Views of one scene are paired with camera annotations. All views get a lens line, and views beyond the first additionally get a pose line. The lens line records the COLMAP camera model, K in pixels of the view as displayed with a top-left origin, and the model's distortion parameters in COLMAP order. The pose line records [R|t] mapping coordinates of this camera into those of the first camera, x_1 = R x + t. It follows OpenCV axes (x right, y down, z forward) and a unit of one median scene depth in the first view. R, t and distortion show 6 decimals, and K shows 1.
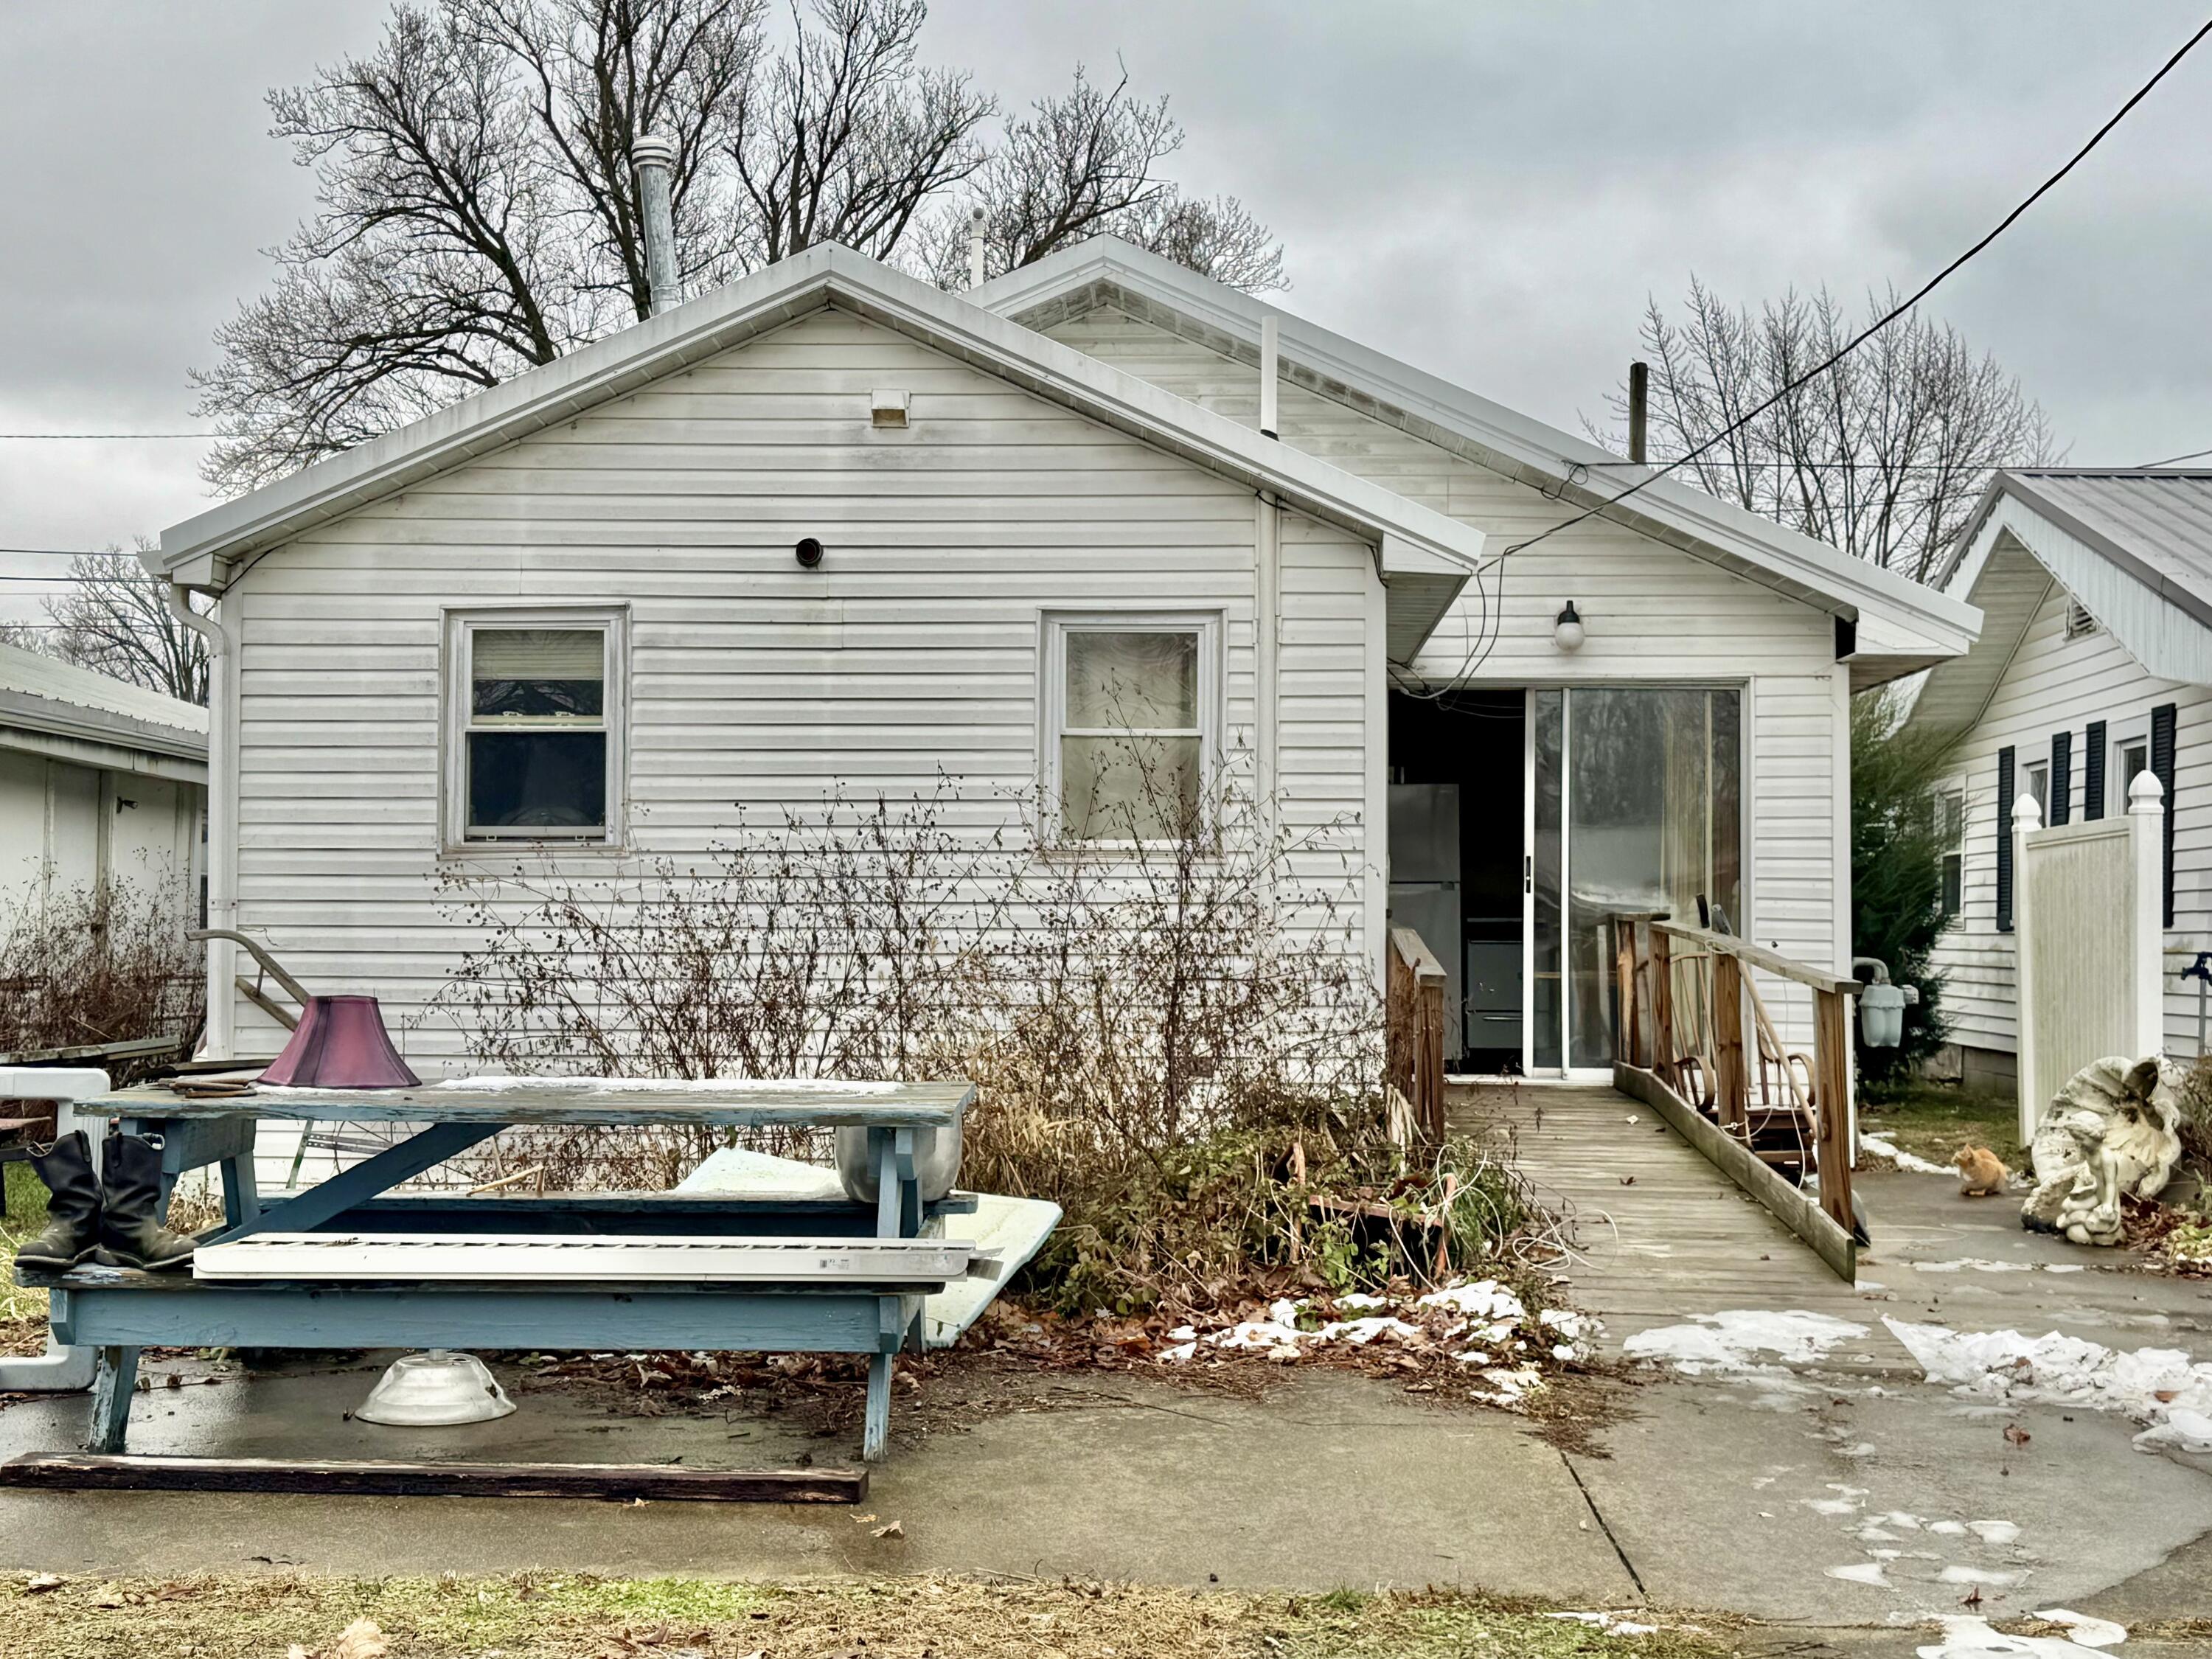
lens RADIAL K [[2836.1, 0, 1116.1], [0, 2836.1, 845.0], [0, 0, 1]] dist [0.170825, 0.000000]
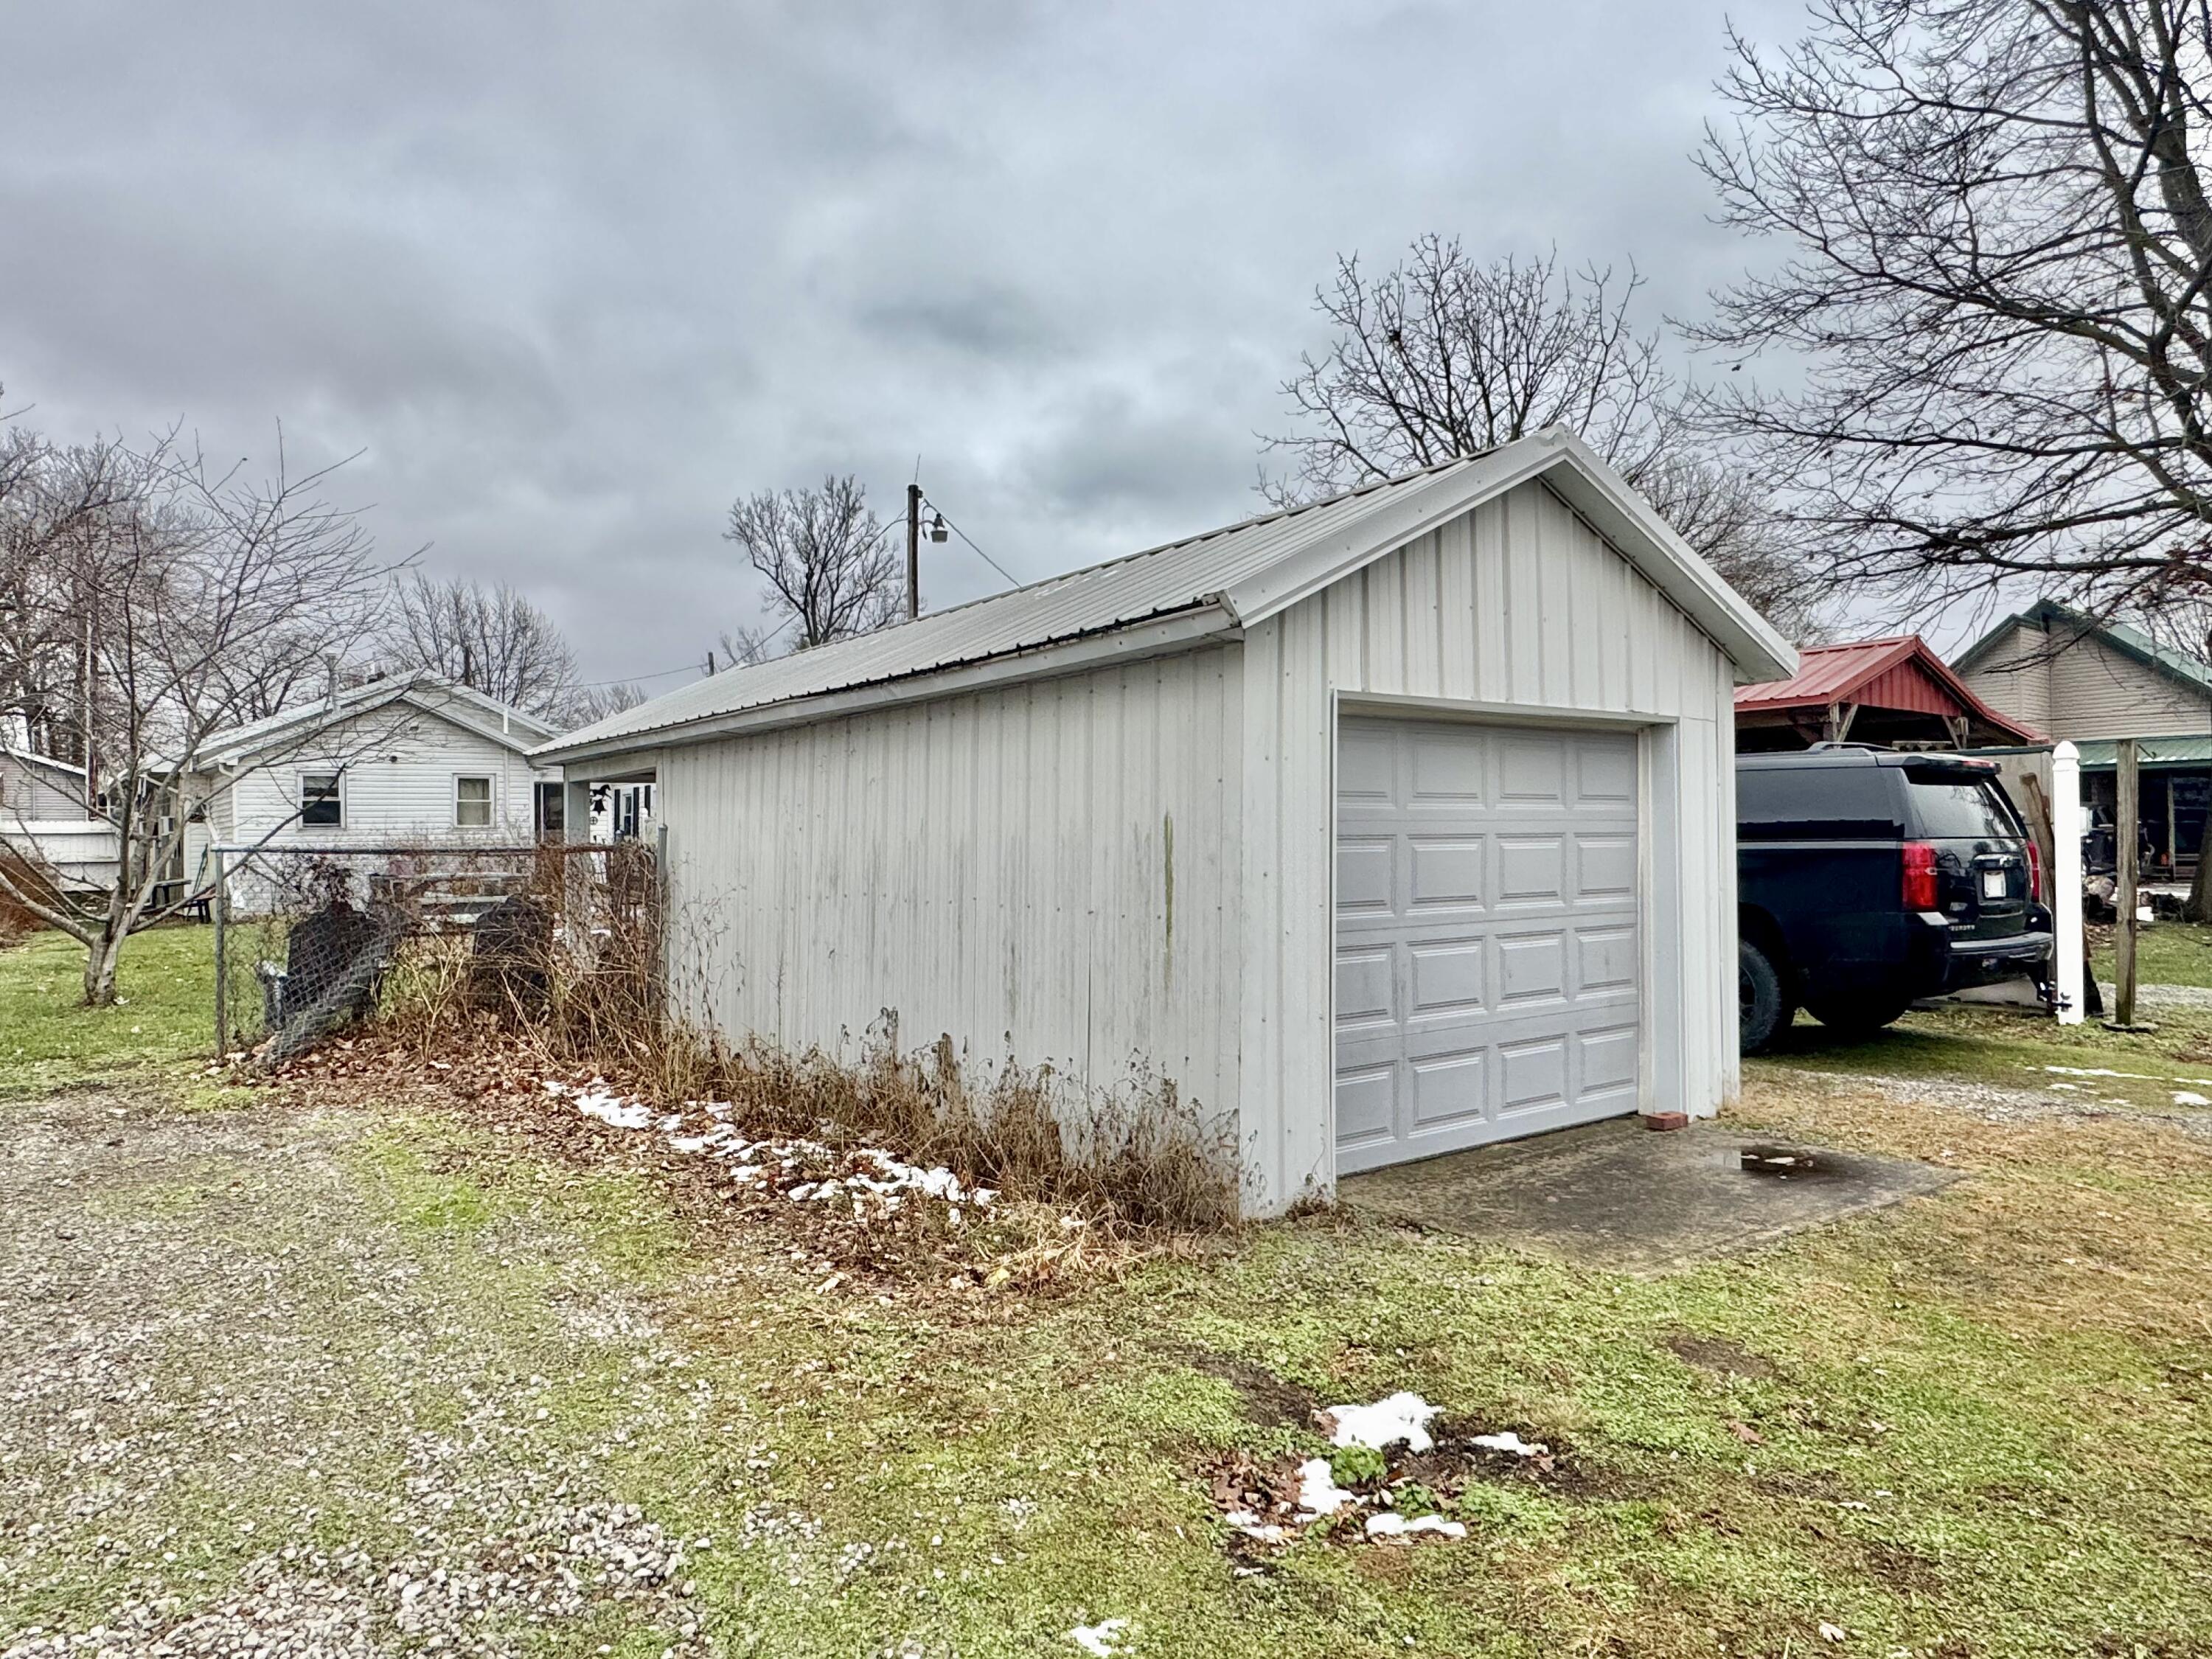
lens RADIAL K [[1391.7, 0, 1106.2], [0, 1391.7, 826.6], [0, 0, 1]] dist [0.000267, -0.000084]
pose [[0.754170, -0.012951, 0.656551, -0.134418], [-0.001225, 0.999776, 0.021129, -0.009225], [-0.656678, -0.016739, 0.753986, -0.257323]]
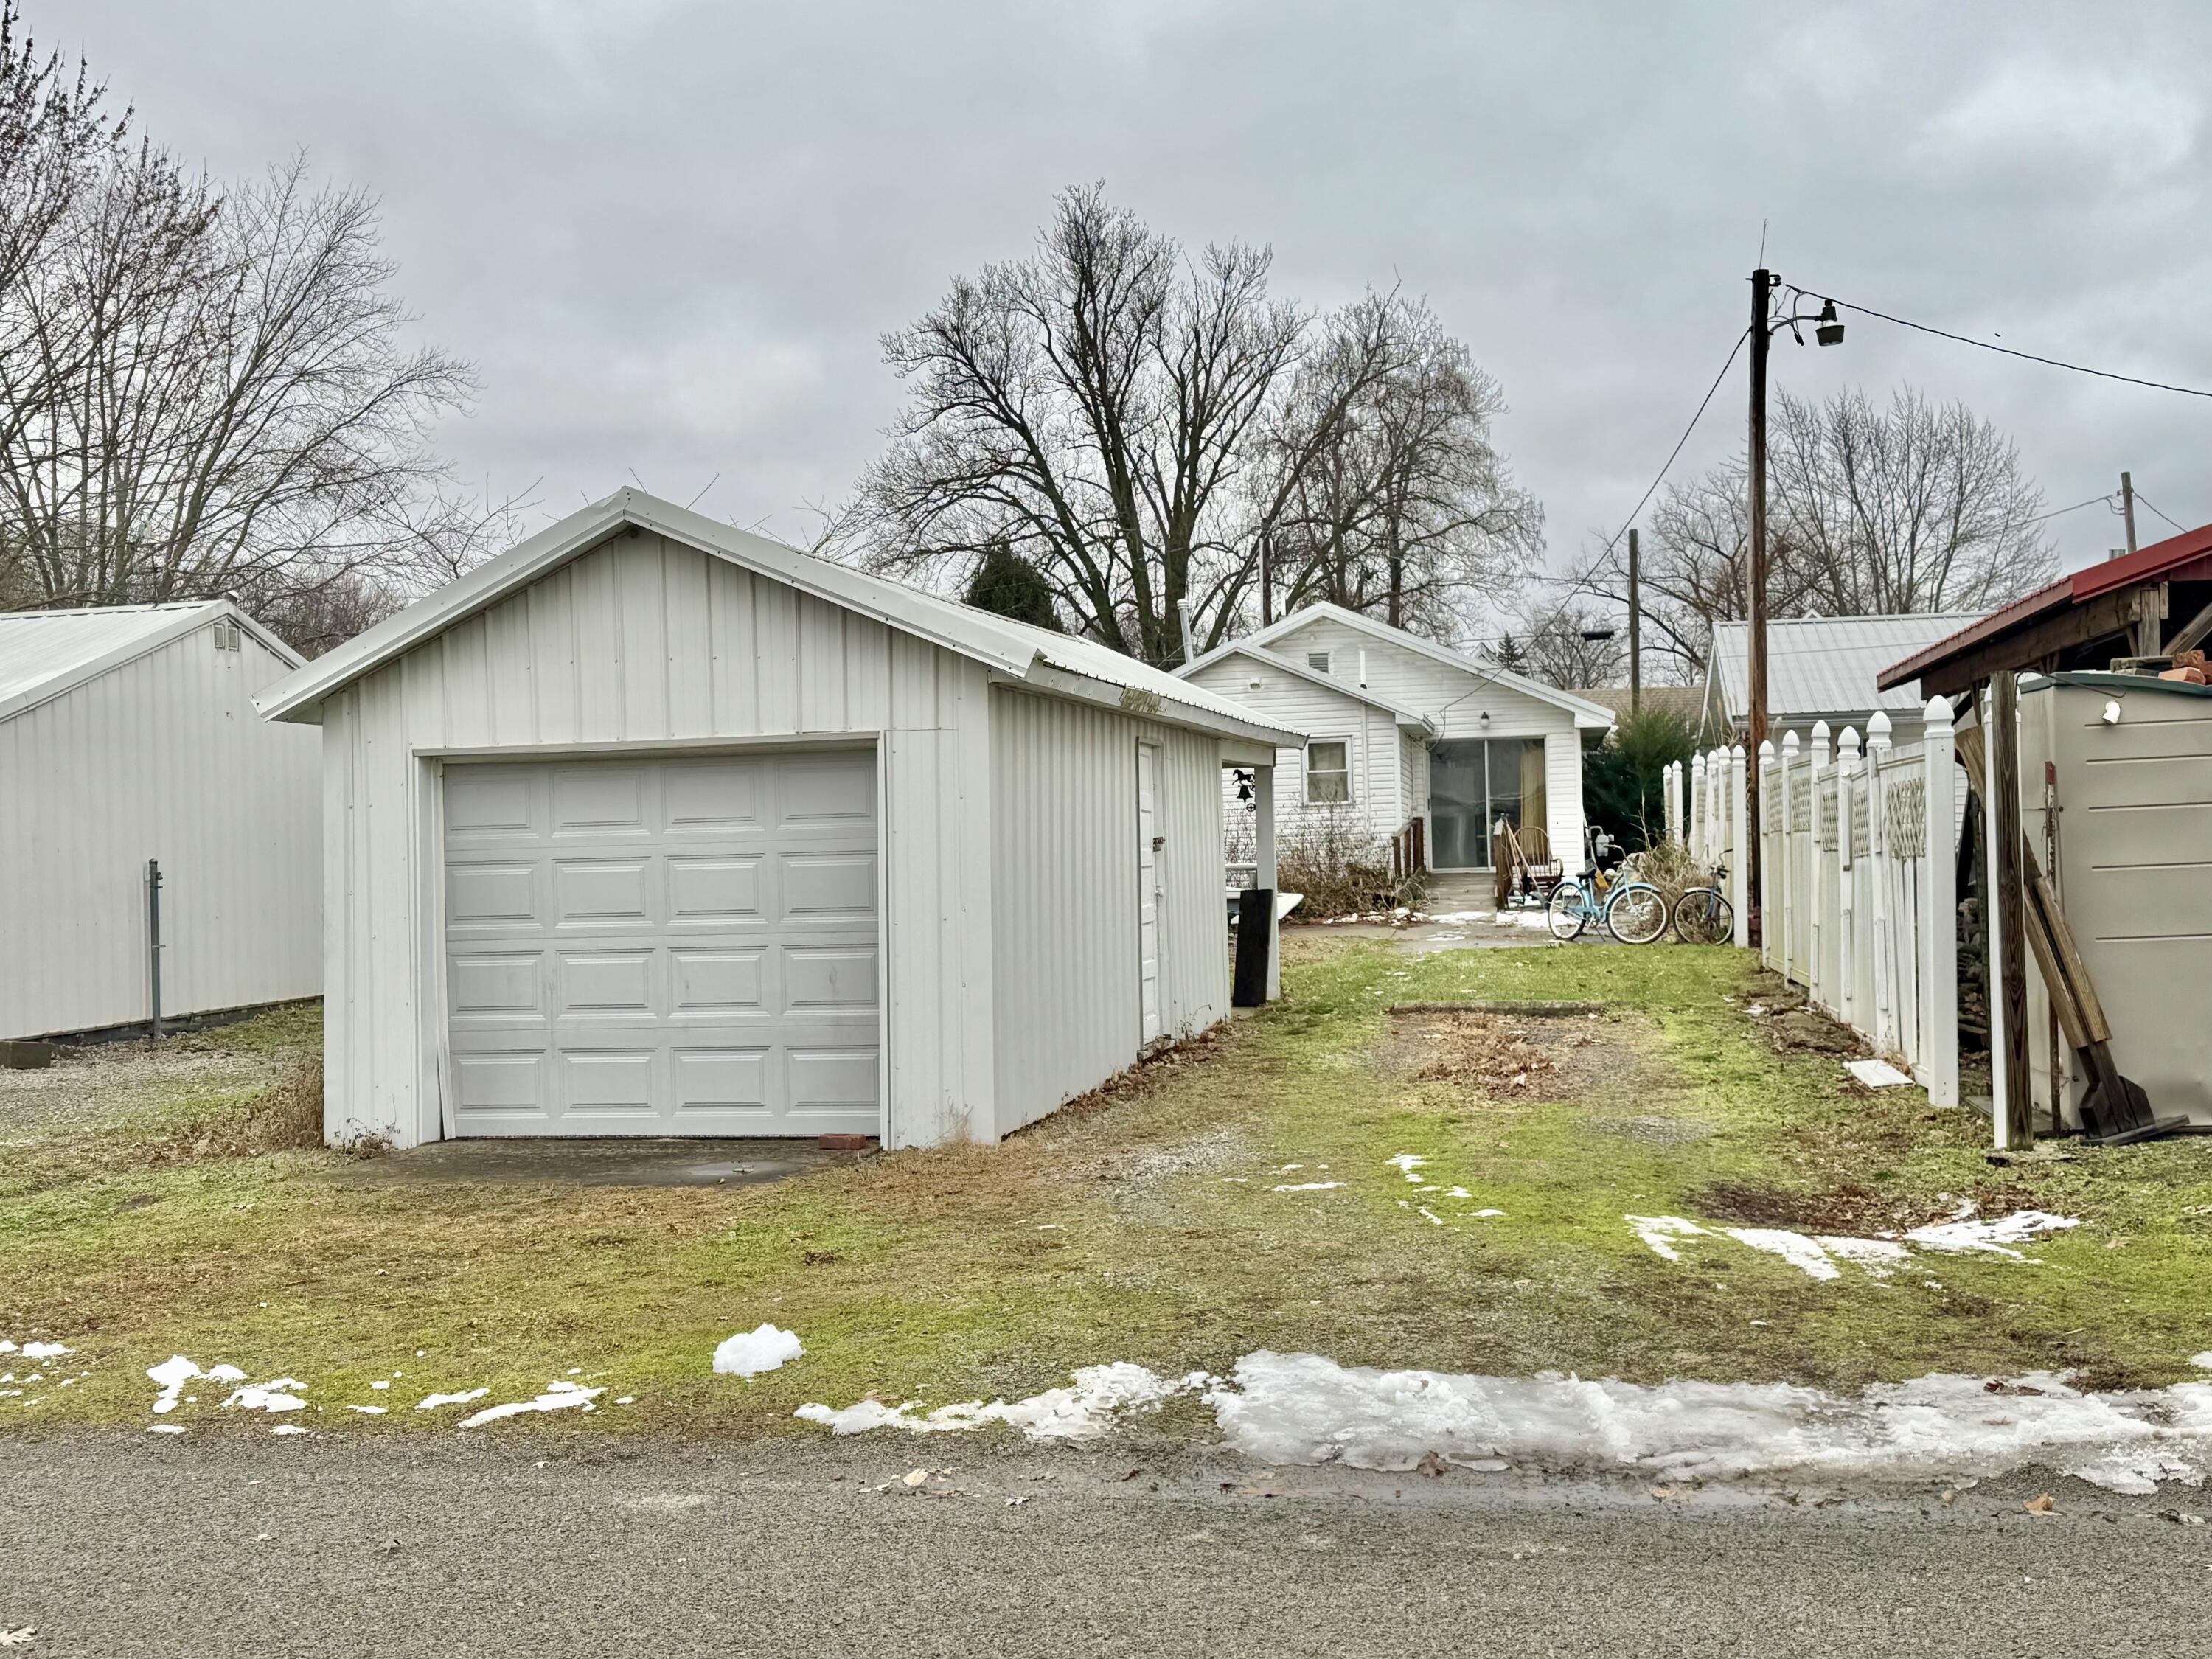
lens RADIAL K [[2463.0, 0, 1115.8], [0, 2463.0, 837.0], [0, 0, 1]] dist [0.188888, 0.000000]
pose [[0.988832, -0.037637, -0.144202, 0.036187], [0.042690, 0.998572, 0.032105, -0.013411], [0.142787, -0.037903, 0.989027, -0.406700]]
